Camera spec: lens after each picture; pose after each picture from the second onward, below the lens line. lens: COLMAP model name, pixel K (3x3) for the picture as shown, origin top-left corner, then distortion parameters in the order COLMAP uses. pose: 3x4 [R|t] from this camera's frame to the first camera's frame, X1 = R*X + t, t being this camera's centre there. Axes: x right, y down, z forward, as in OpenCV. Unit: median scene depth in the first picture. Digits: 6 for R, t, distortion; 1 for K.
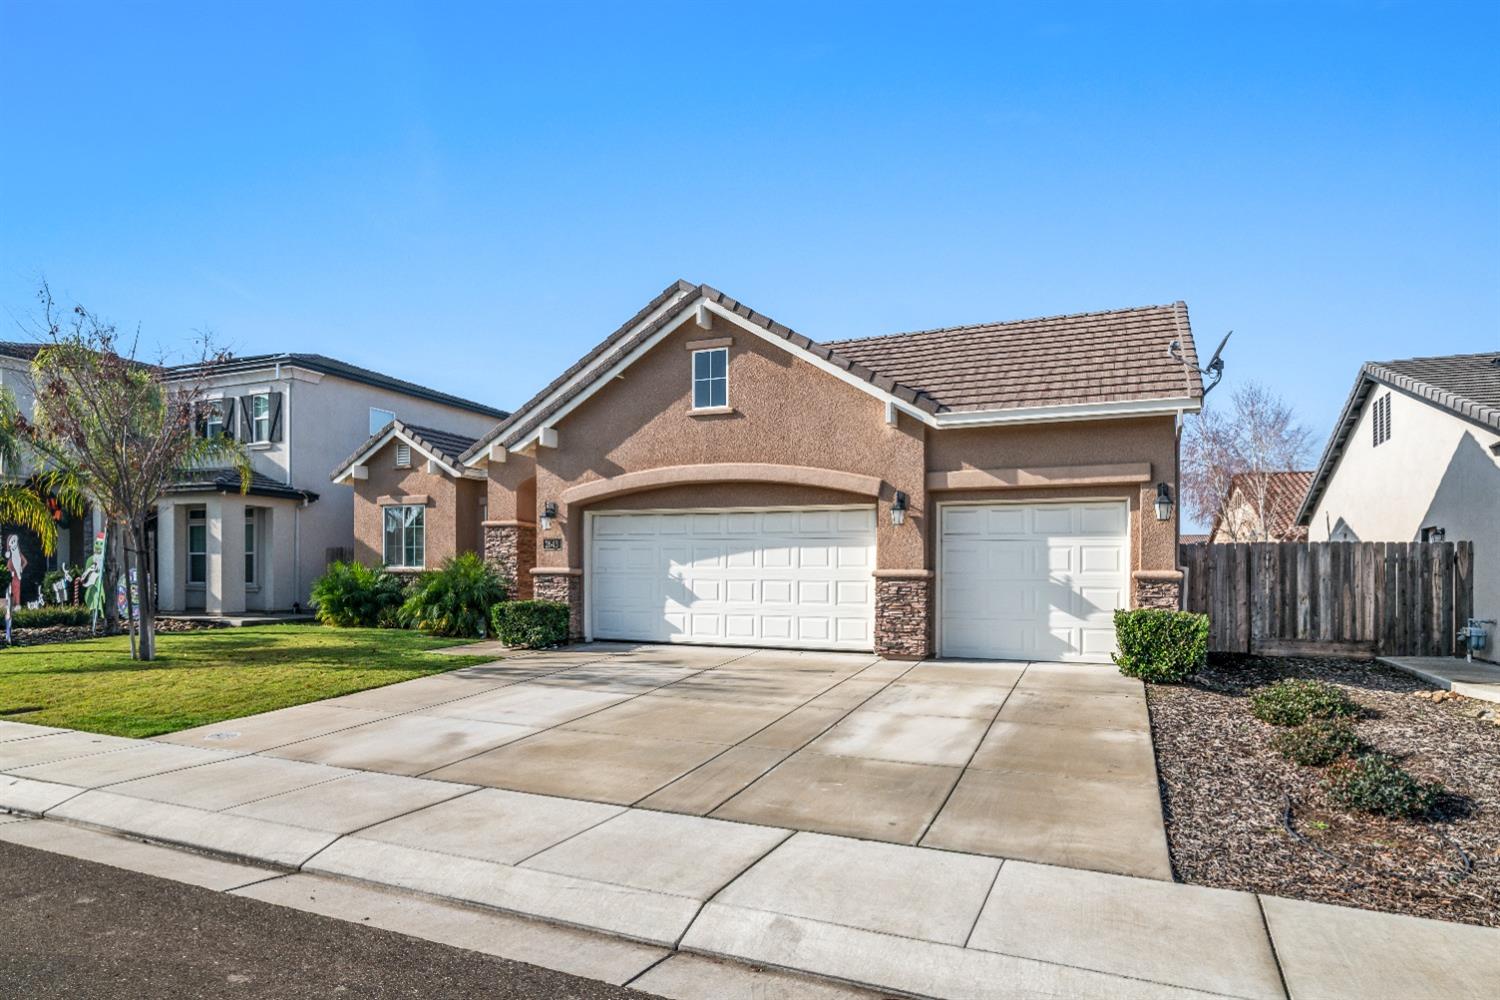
lens RADIAL K [[854.4, 0, 754.7], [0, 854.4, 574.8], [0, 0, 1]] dist [0.000005, -0.000128]
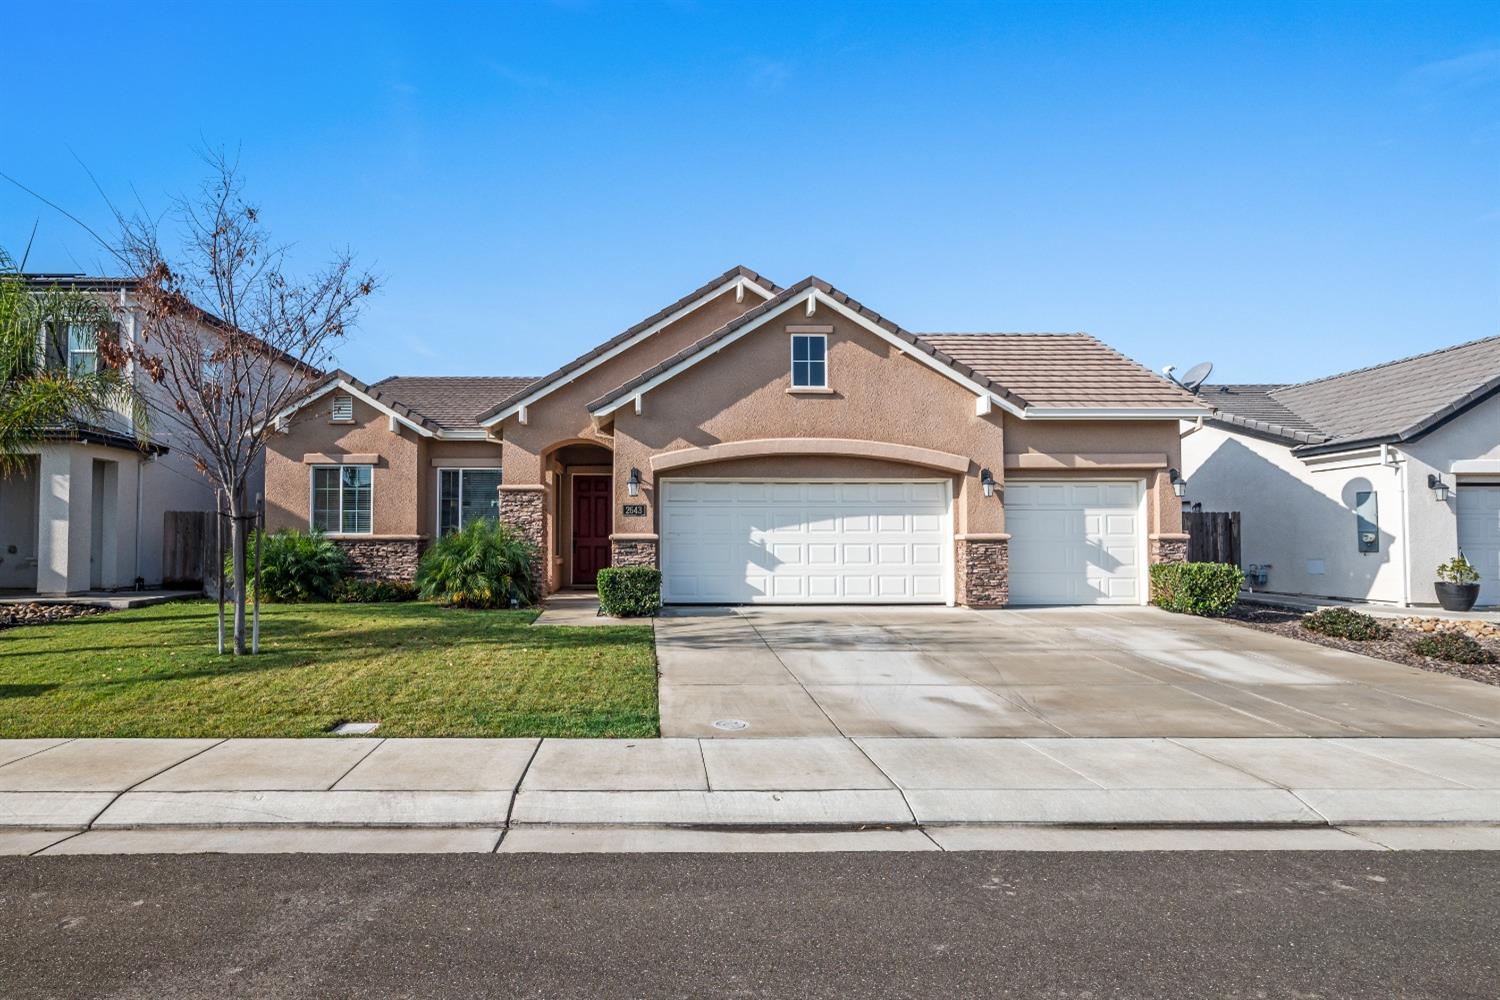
lens RADIAL K [[782.3, 0, 660.8], [0, 782.3, 507.8], [0, 0, 1]] dist [-0.002280, -0.000277]
pose [[0.910339, 0.007529, 0.413795, -0.617409], [0.007505, 0.999370, -0.034694, -0.007067], [-0.413795, 0.034689, 0.909709, 0.163257]]
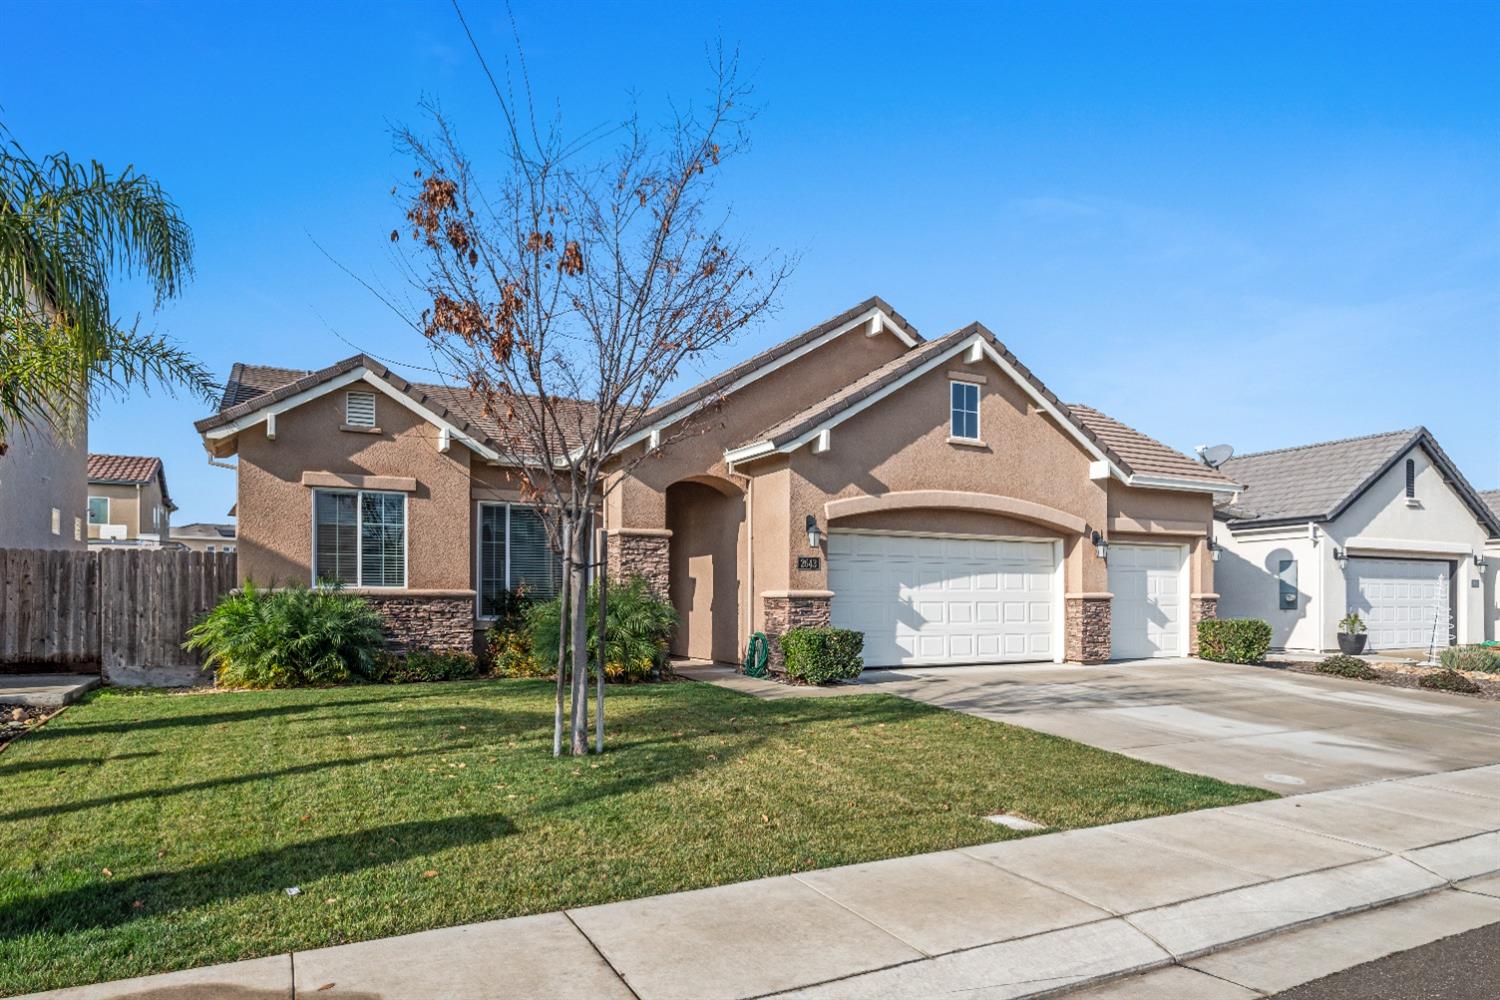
lens RADIAL K [[891.5, 0, 746.3], [0, 891.5, 584.1], [0, 0, 1]] dist [-0.000397, 0.000554]
pose [[0.630520, 0.005030, 0.776157, -1.031553], [0.000562, 0.999976, -0.006937, -0.009069], [-0.776173, 0.004810, 0.630502, 0.500089]]
